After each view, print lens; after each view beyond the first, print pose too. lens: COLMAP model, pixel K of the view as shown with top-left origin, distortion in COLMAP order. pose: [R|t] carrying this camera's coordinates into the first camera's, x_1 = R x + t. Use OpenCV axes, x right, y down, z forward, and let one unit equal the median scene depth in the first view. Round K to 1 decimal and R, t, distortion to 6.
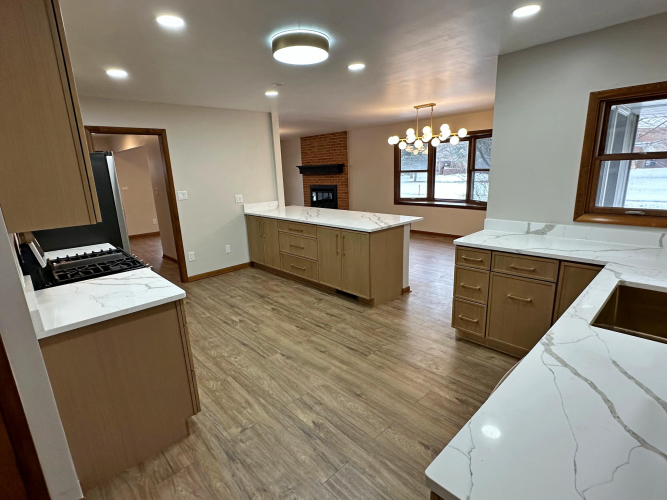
lens RADIAL K [[338.7, 0, 332.1], [0, 338.7, 253.0], [0, 0, 1]] dist [-0.007922, 0.001225]
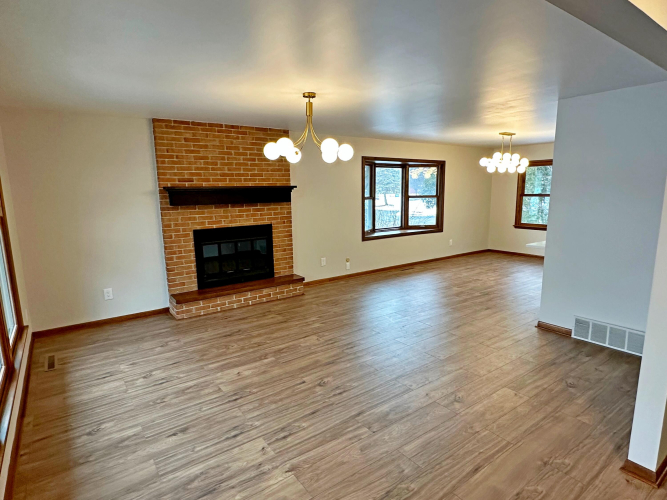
lens RADIAL K [[390.4, 0, 333.5], [0, 390.4, 250.0], [0, 0, 1]] dist [0.000359, 0.000027]
pose [[0.144547, -0.125249, 0.981539, -0.604542], [0.245821, 0.965404, 0.086989, -0.194194], [-0.958477, 0.228709, 0.170335, 0.824611]]
